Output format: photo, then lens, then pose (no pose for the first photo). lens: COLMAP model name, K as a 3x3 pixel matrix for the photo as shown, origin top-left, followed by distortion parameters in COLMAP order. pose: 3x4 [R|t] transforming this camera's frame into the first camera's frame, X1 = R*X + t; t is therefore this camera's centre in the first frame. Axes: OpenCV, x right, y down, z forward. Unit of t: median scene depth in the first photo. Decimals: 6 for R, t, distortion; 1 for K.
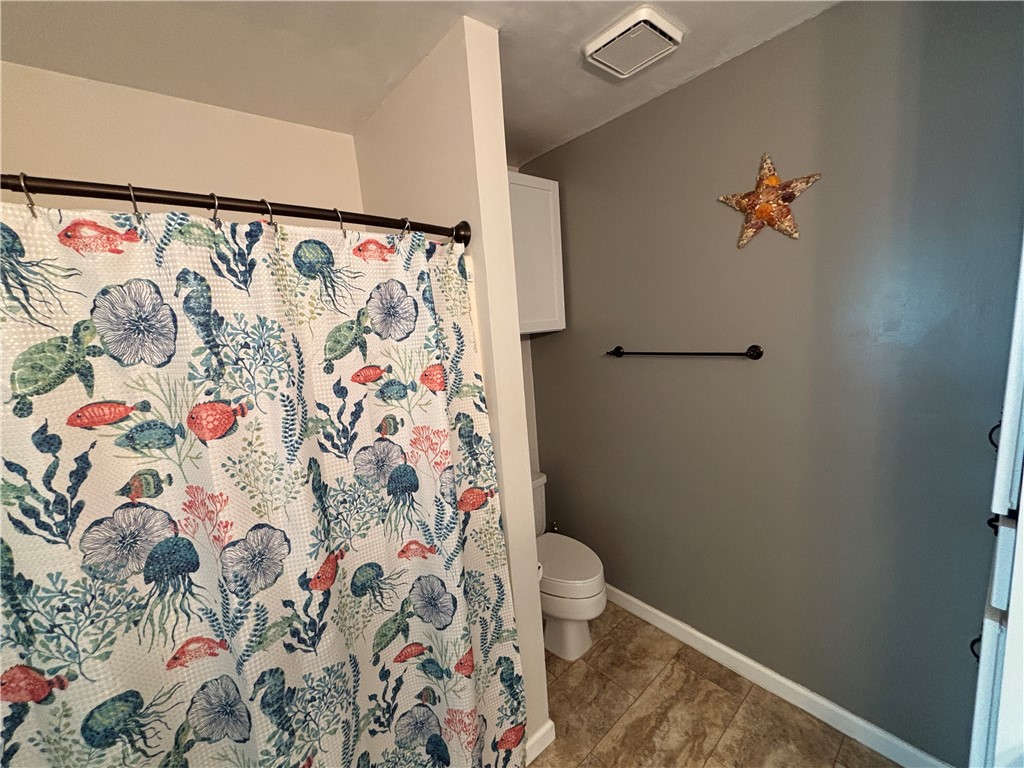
lens RADIAL K [[413.8, 0, 512.0], [0, 413.8, 384.0], [0, 0, 1]] dist [0.017406, -0.011524]
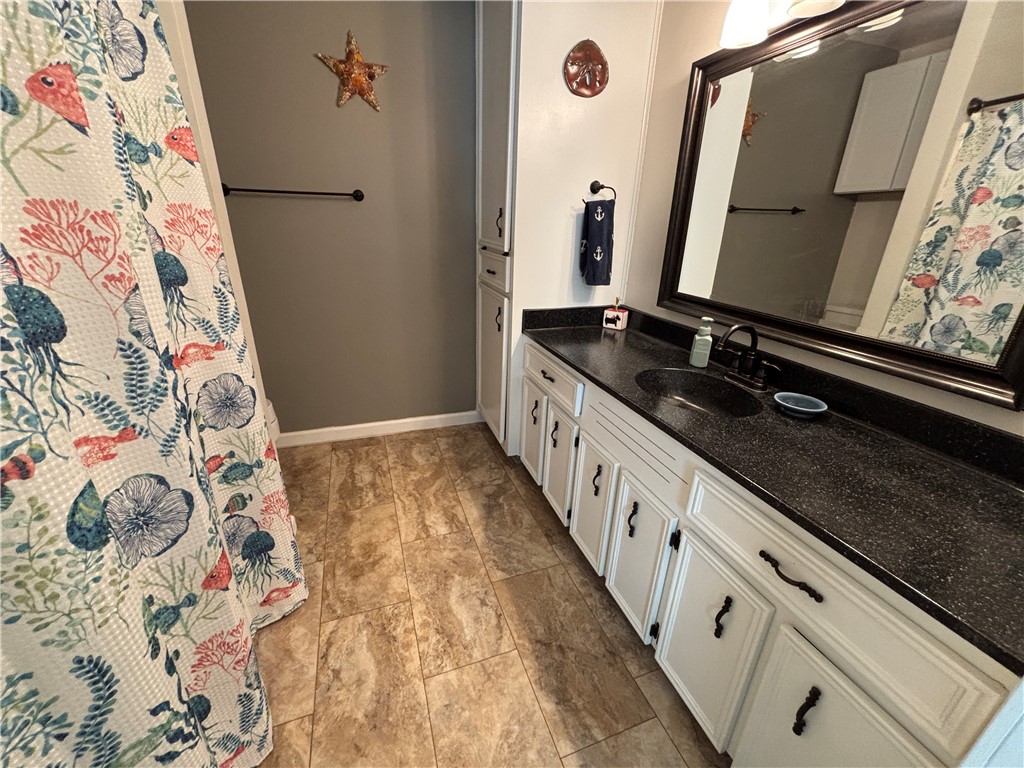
lens RADIAL K [[415.7, 0, 512.0], [0, 415.7, 384.0], [0, 0, 1]] dist [0.002253, 0.000043]
pose [[0.346466, -0.257174, 0.902122, -1.082217], [0.085994, 0.966344, 0.242455, 0.396491], [-0.934113, -0.006425, 0.356920, 0.044472]]
